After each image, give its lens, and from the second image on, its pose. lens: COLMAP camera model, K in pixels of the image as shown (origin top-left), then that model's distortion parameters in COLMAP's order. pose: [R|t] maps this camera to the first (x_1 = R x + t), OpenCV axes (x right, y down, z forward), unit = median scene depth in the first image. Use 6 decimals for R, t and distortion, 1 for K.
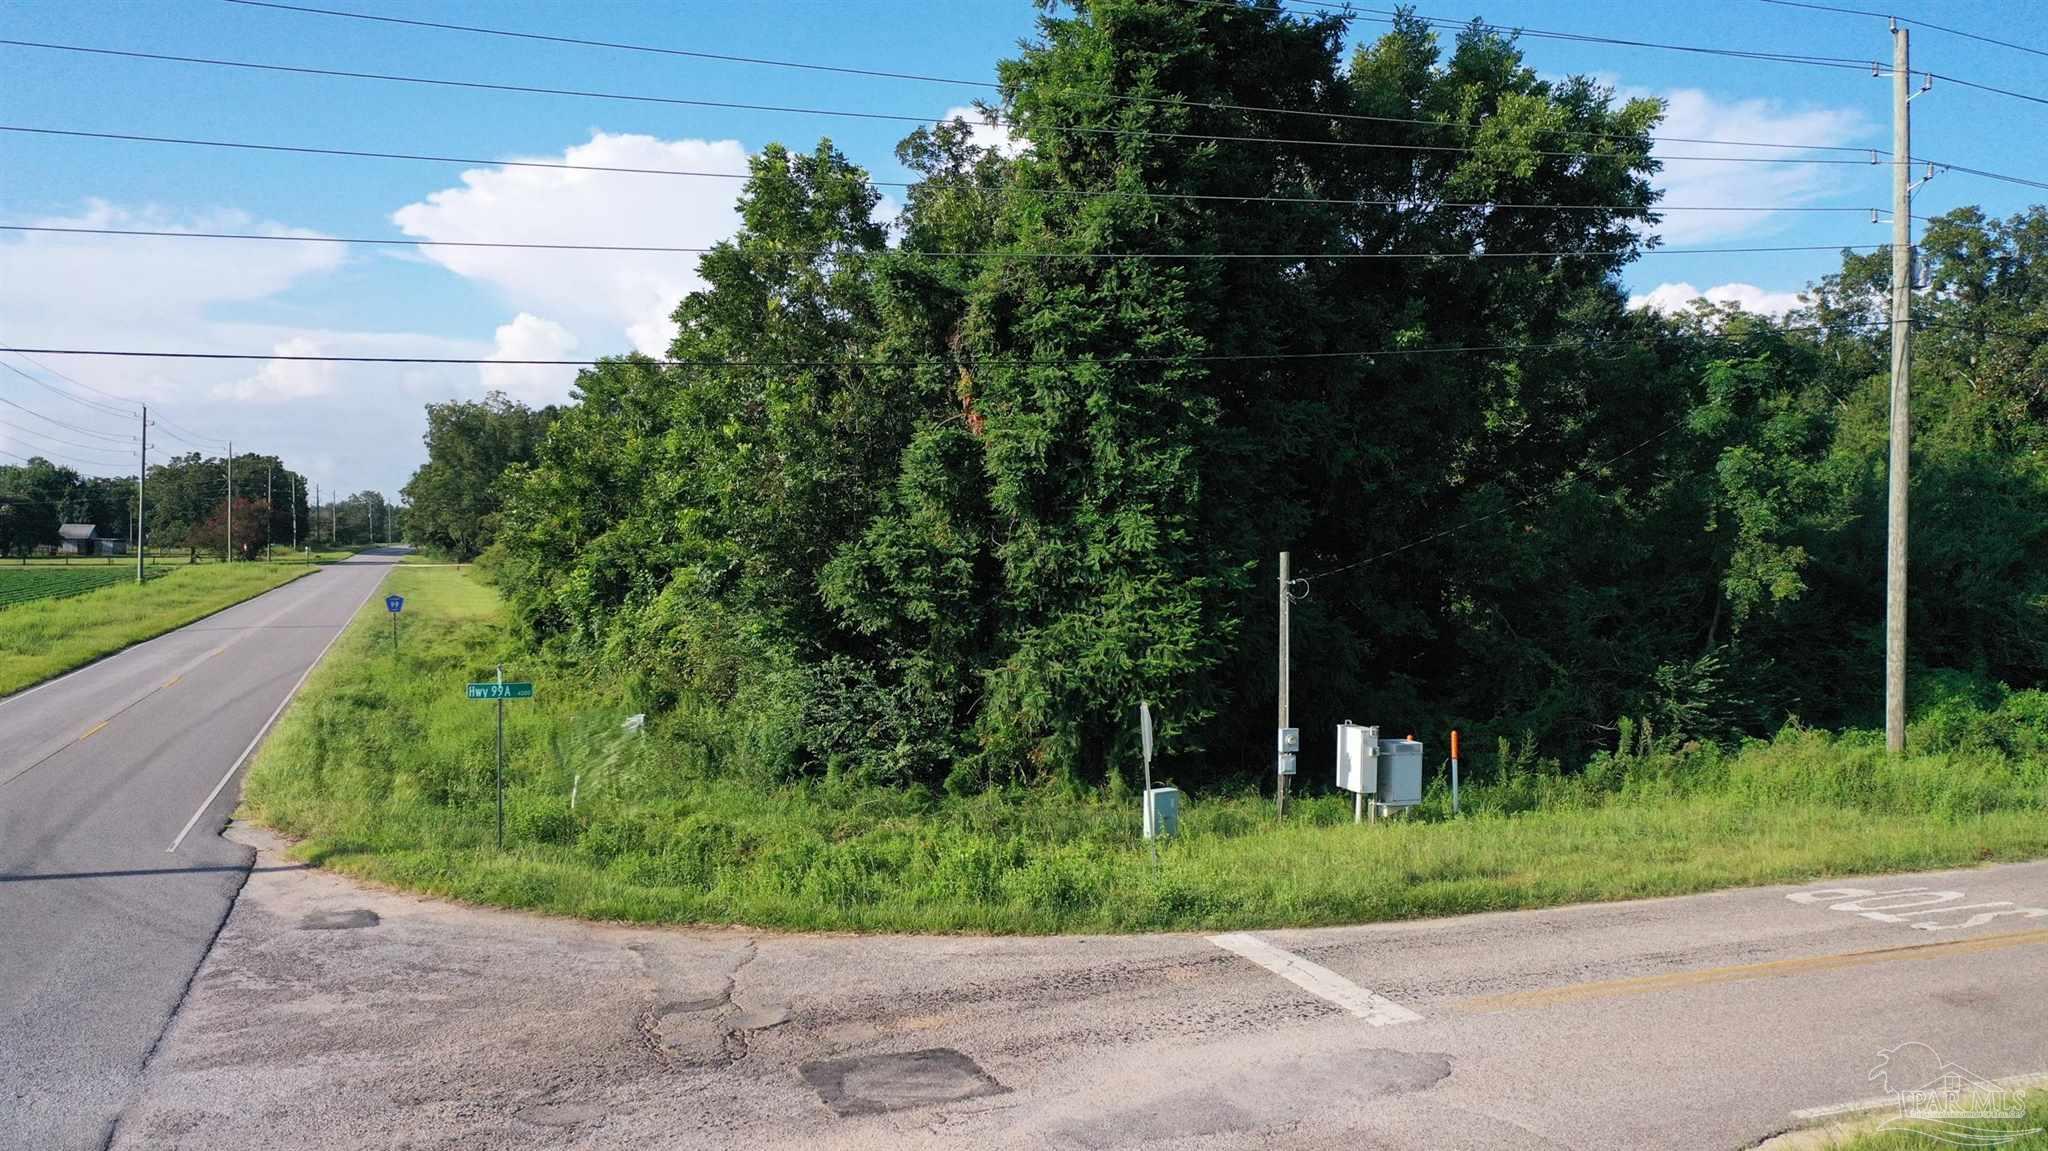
lens RADIAL K [[1627.7, 0, 1033.8], [0, 1627.7, 574.6], [0, 0, 1]] dist [0.017835, 0.005377]
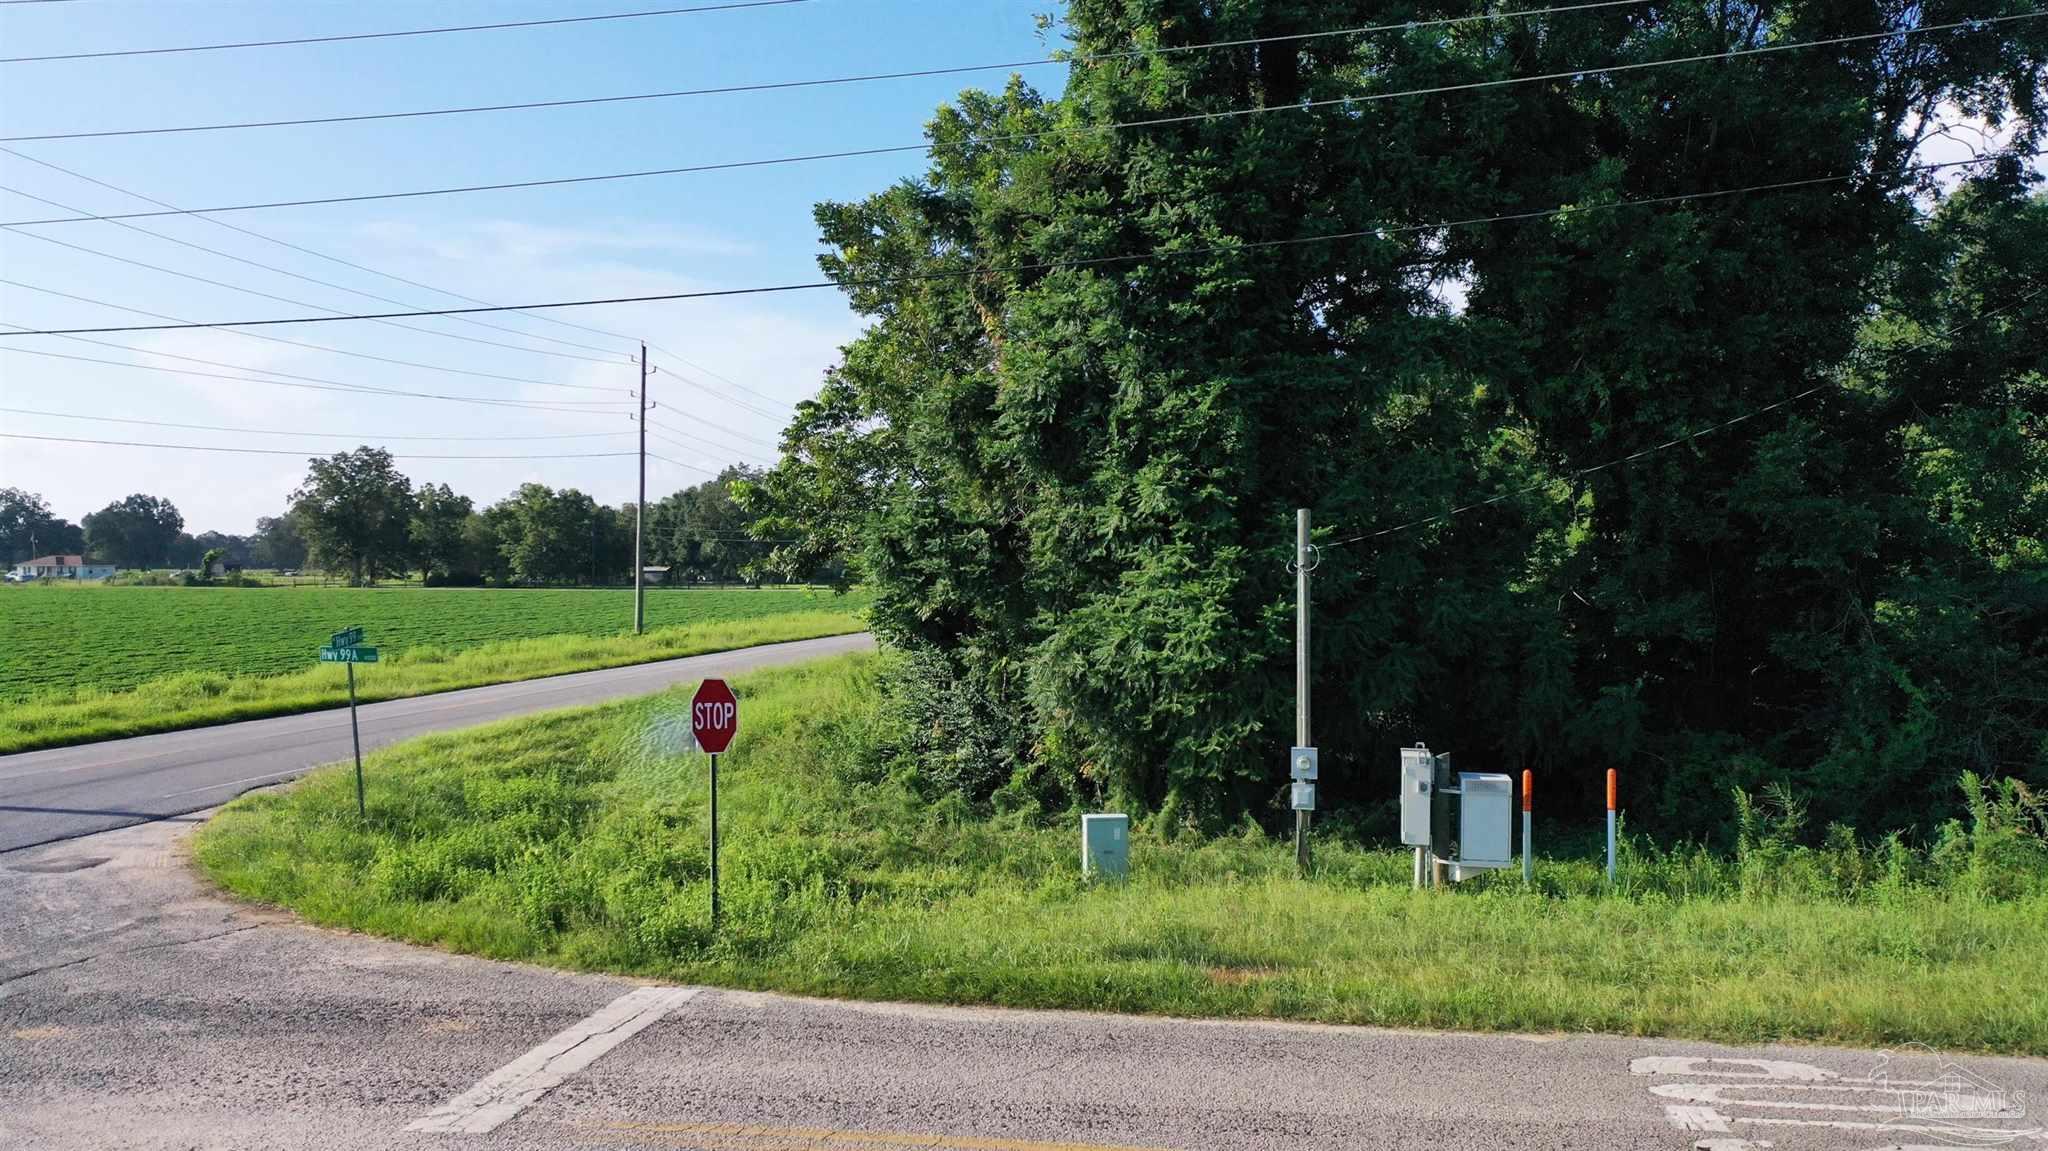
lens RADIAL K [[1627.7, 0, 1033.8], [0, 1627.7, 574.6], [0, 0, 1]] dist [0.017835, 0.005377]
pose [[0.858204, -0.002317, -0.513303, 0.412865], [-0.008097, 0.999804, -0.018051, 0.029188], [0.513244, 0.019648, 0.858018, 0.288869]]
